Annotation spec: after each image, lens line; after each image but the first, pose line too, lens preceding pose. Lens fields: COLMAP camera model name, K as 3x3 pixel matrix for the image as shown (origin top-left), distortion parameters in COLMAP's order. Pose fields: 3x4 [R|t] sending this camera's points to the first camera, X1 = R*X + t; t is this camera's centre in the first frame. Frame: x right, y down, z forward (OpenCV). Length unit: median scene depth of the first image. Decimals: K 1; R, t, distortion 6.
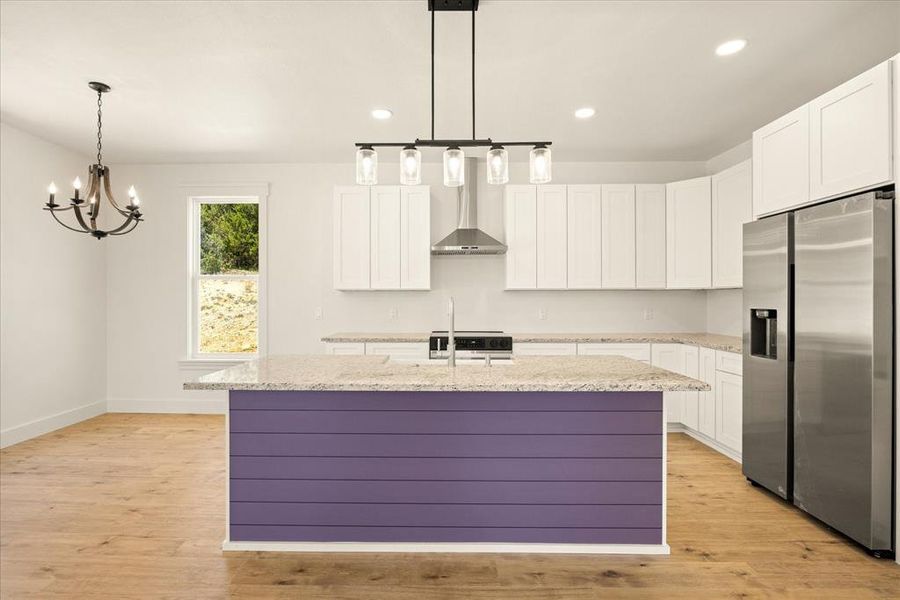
lens RADIAL K [[432.9, 0, 438.5], [0, 432.9, 299.3], [0, 0, 1]] dist [-0.010056, -0.000329]
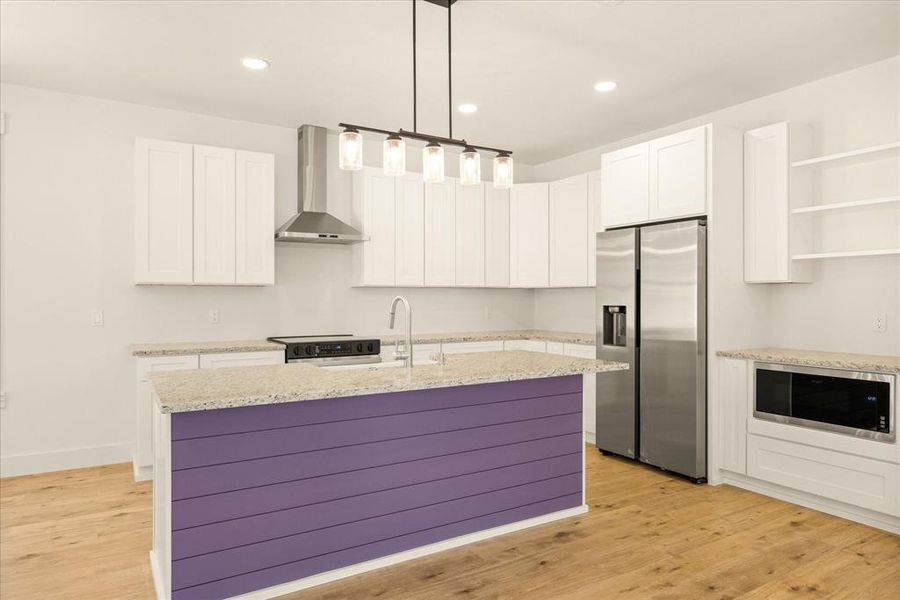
lens RADIAL K [[565.3, 0, 450.0], [0, 565.3, 300.0], [0, 0, 1]] dist [-0.001367, -0.001796]
pose [[0.843788, -0.001045, 0.536676, -0.504666], [-0.001393, 0.999990, 0.004137, 0.000976], [-0.536675, -0.004238, 0.843778, -0.090282]]
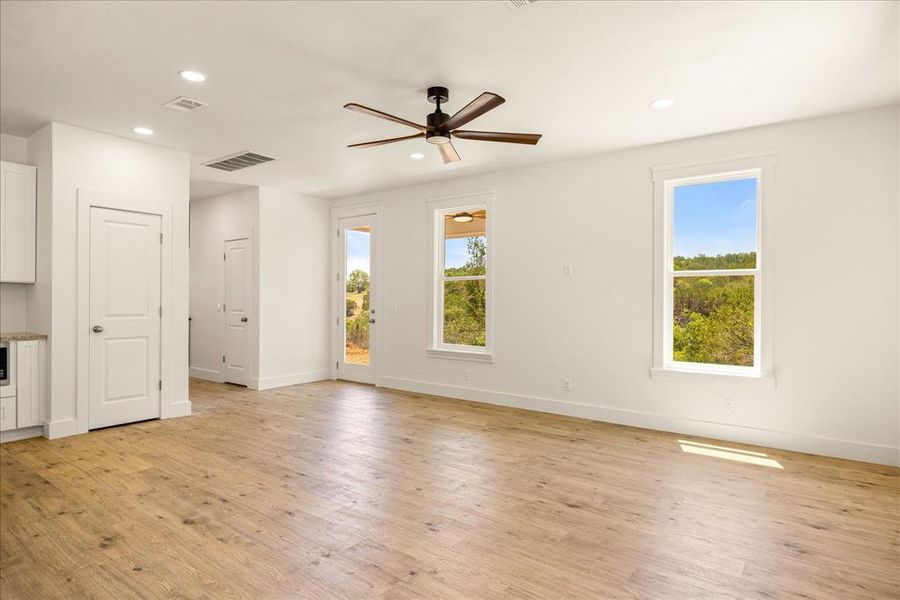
lens RADIAL K [[410.0, 0, 450.0], [0, 410.0, 300.0], [0, 0, 1]] dist [-0.000926, -0.000220]
pose [[-0.841413, -0.009192, 0.540315, -1.084447], [-0.007409, 0.999958, 0.005473, -0.002157], [-0.540342, 0.000602, -0.841445, 0.746080]]
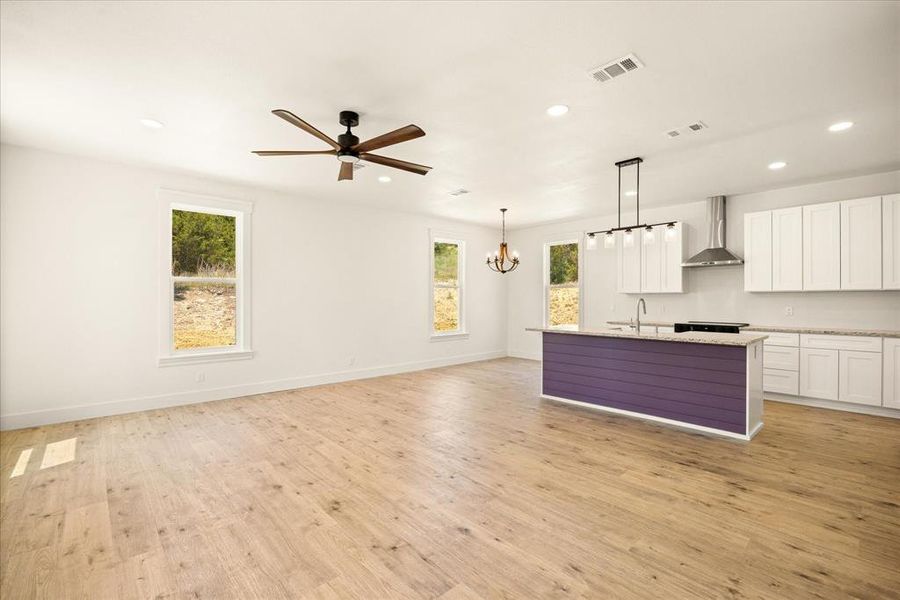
lens RADIAL K [[410.0, 0, 450.0], [0, 410.0, 300.0], [0, 0, 1]] dist [-0.000926, -0.000220]
pose [[0.687198, 0.002151, -0.726467, 0.747784], [-0.001728, 0.999998, 0.001327, 0.002997], [0.726468, 0.000344, 0.687200, -0.884252]]
